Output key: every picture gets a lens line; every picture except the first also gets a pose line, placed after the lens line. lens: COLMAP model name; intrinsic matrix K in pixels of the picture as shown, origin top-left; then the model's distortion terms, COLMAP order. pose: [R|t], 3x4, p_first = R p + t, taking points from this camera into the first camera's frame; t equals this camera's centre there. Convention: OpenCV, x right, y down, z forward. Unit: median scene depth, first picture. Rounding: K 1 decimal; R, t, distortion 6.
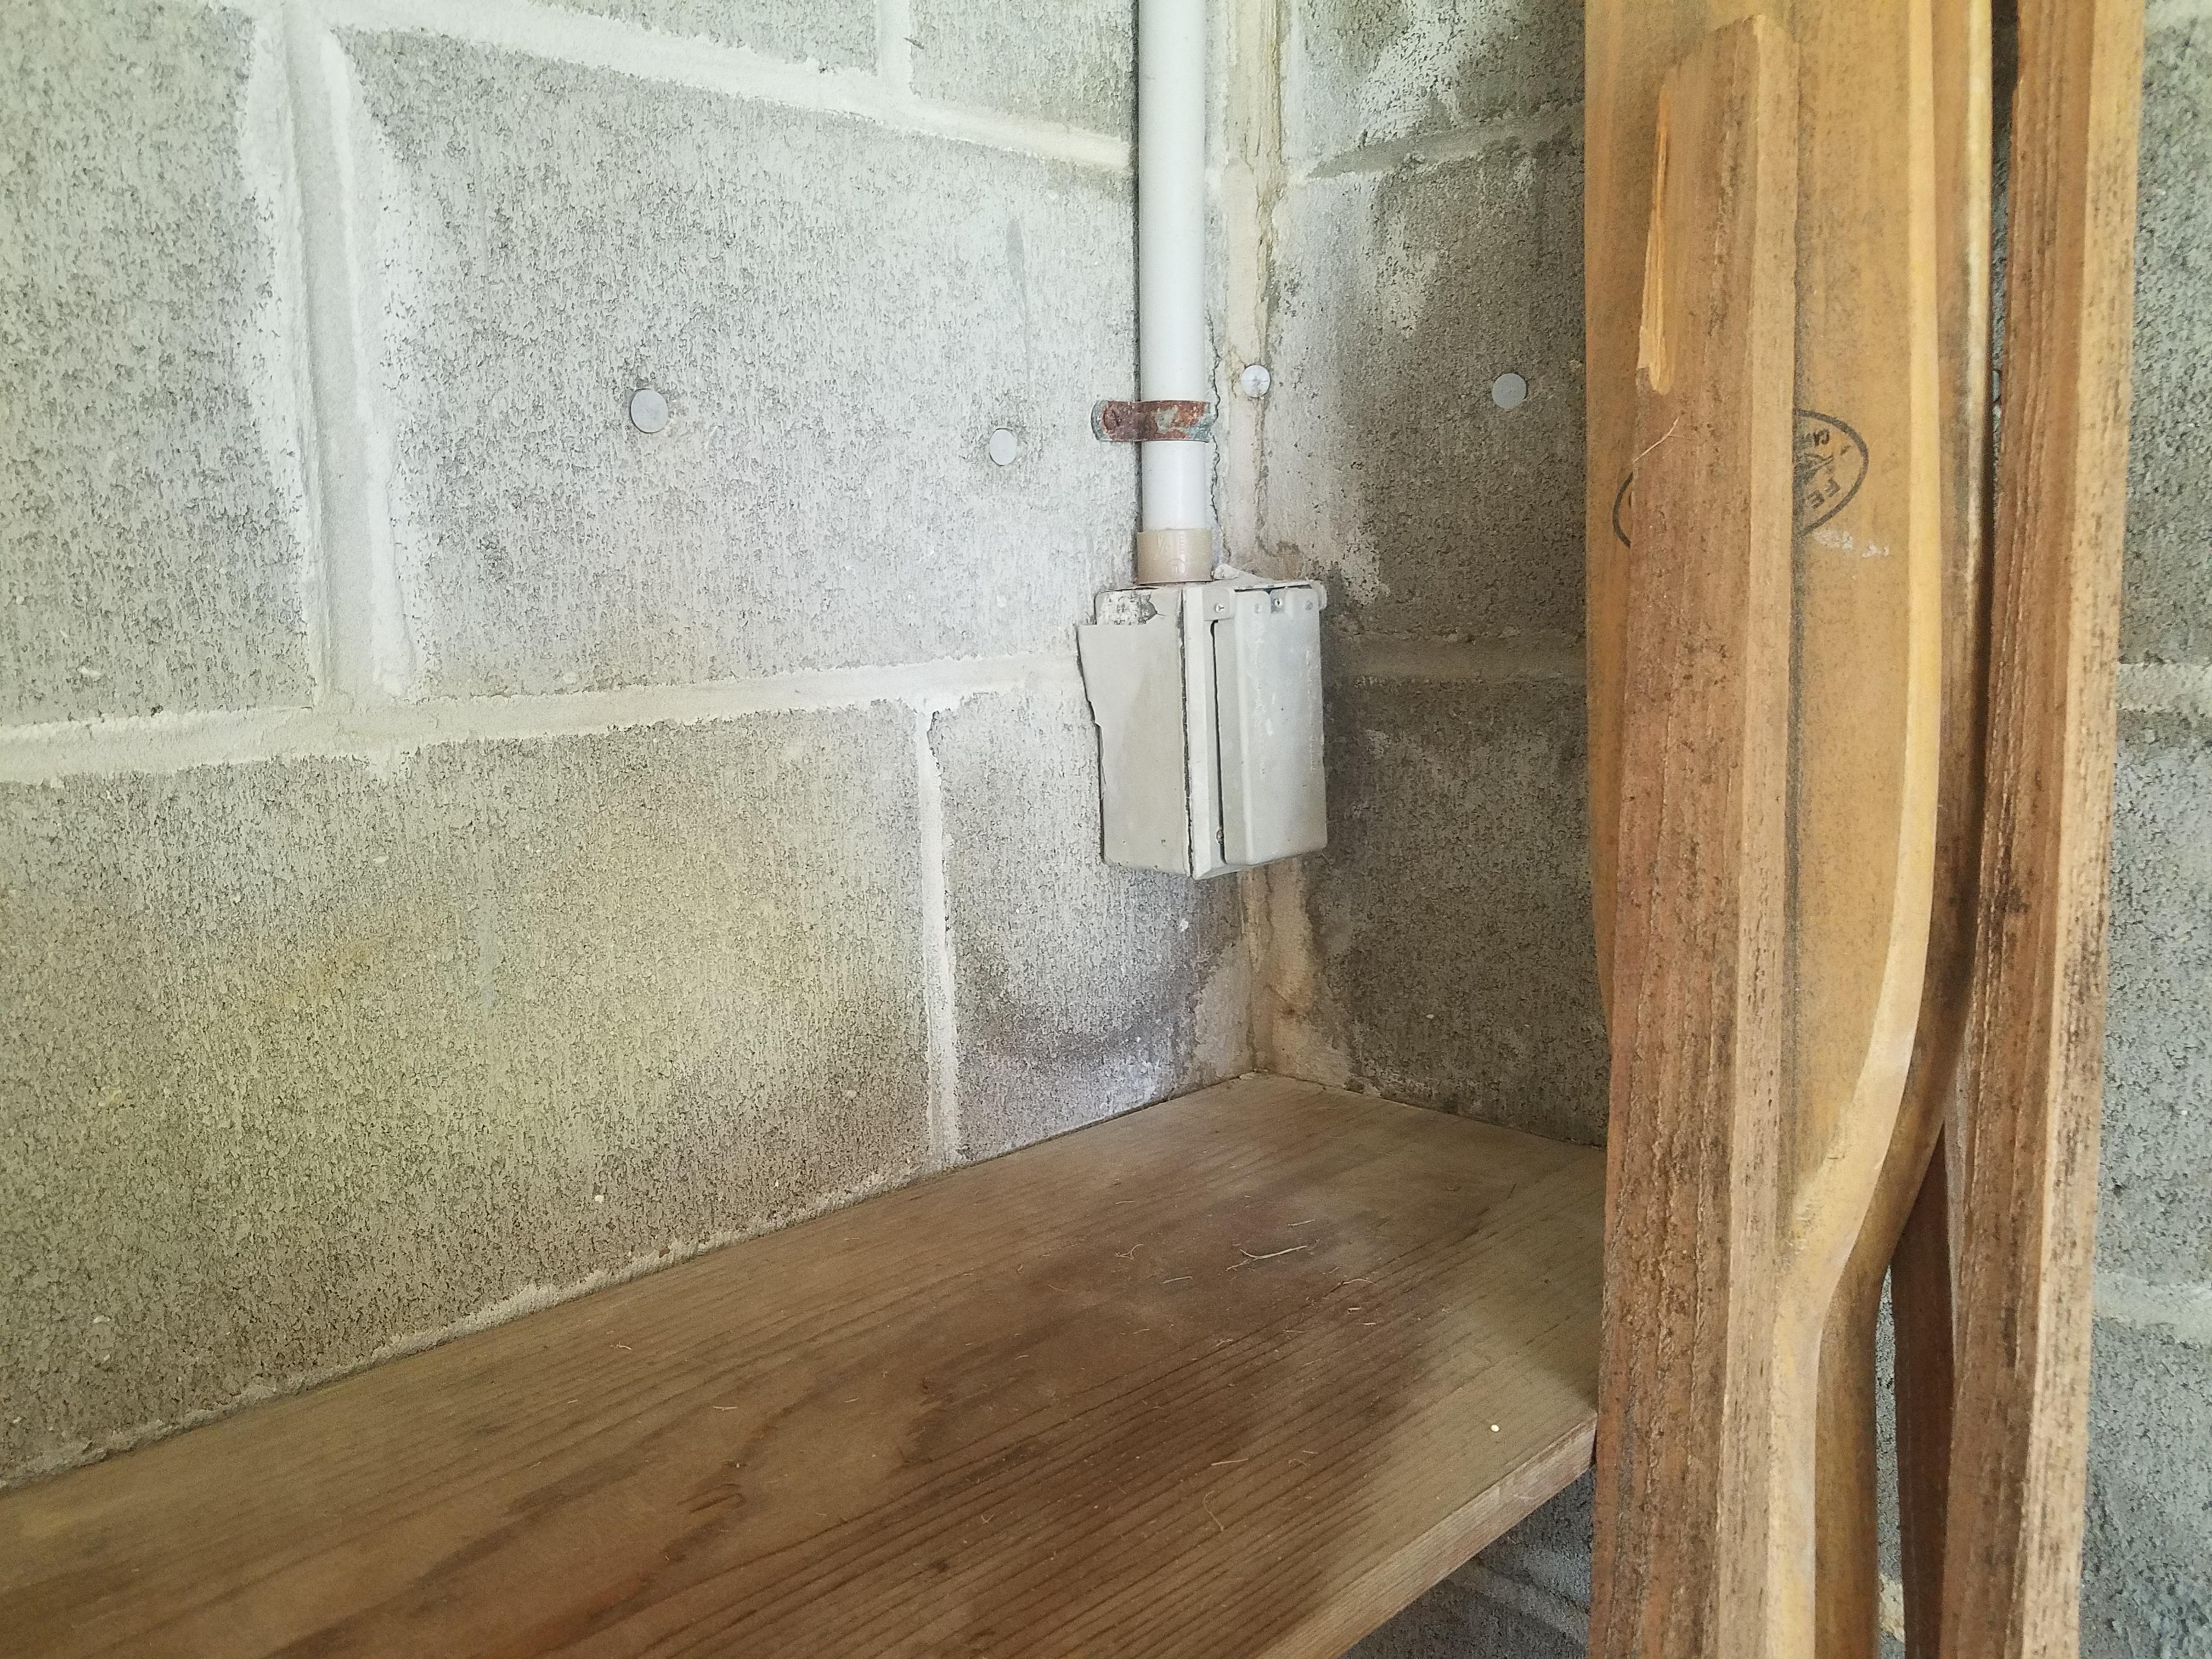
lens RADIAL K [[1703.0, 0, 1099.0], [0, 1703.0, 889.1], [0, 0, 1]] dist [-0.009370, -0.003958]
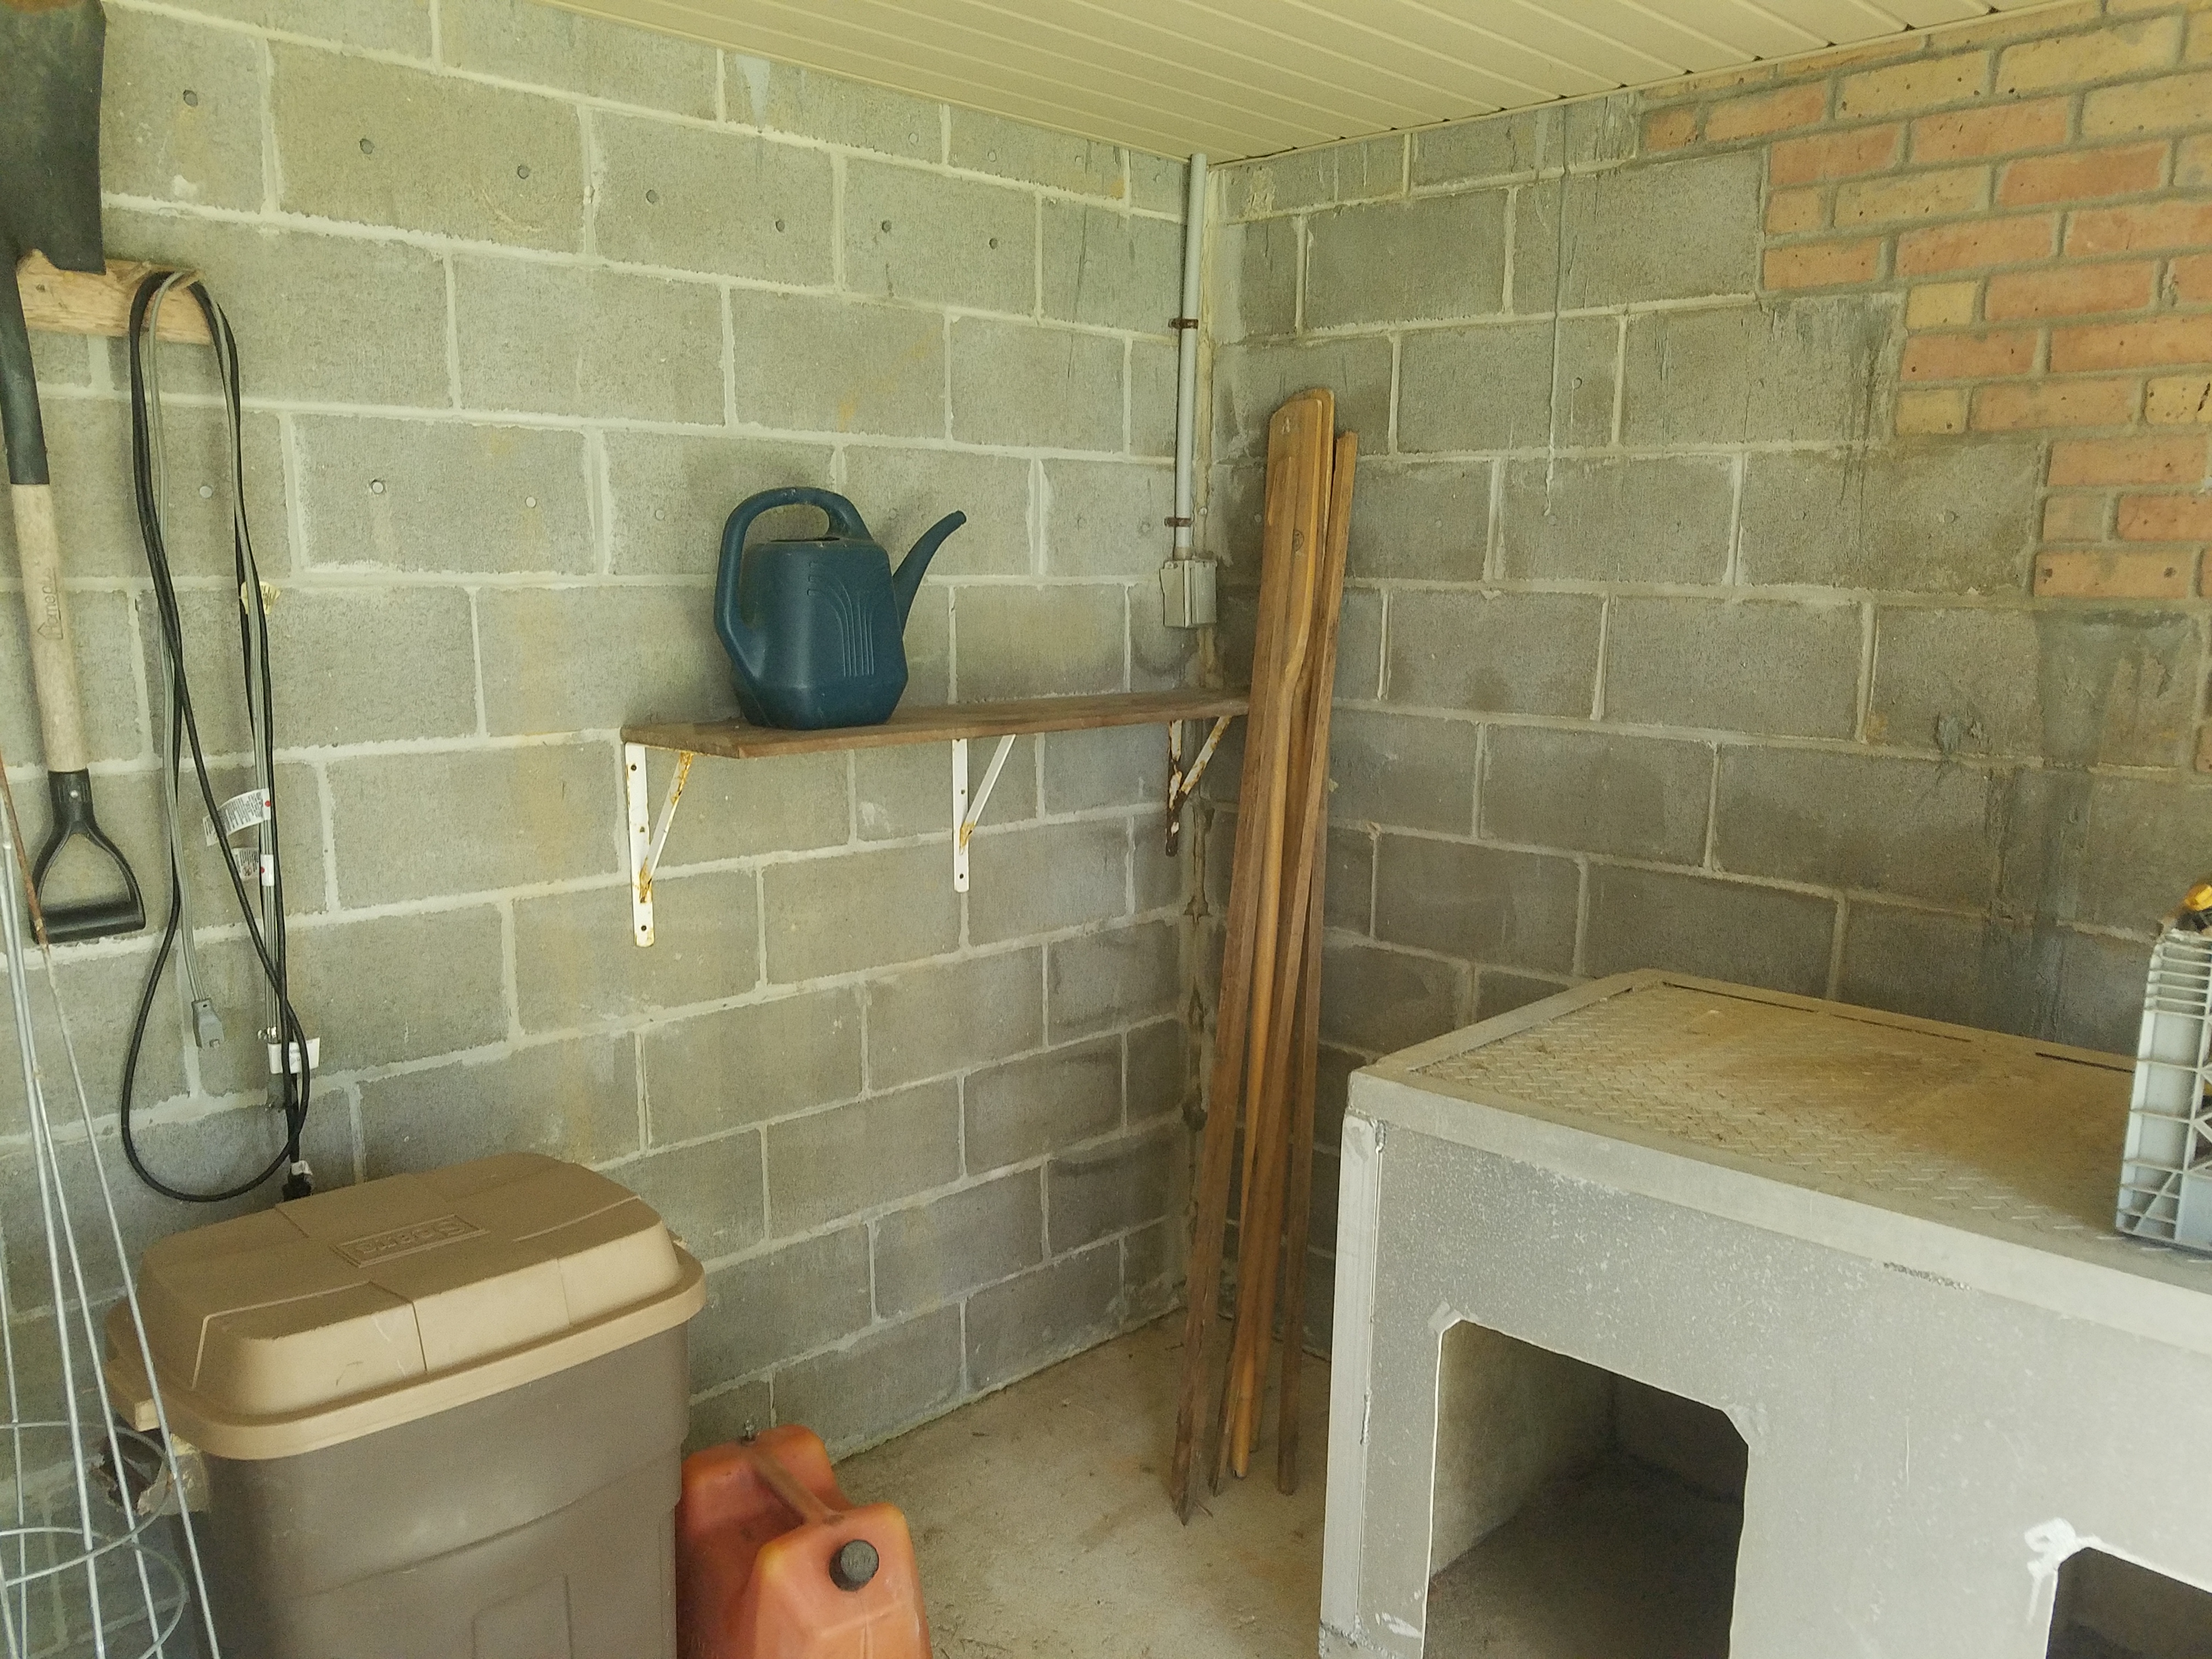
lens RADIAL K [[1711.4, 0, 1104.7], [0, 1711.4, 941.6], [0, 0, 1]] dist [-0.004750, -0.086491]
pose [[0.999713, 0.023691, -0.003447, -0.116302], [-0.023589, 0.999357, 0.026992, 0.685574], [0.004084, -0.026903, 0.999630, -3.416327]]
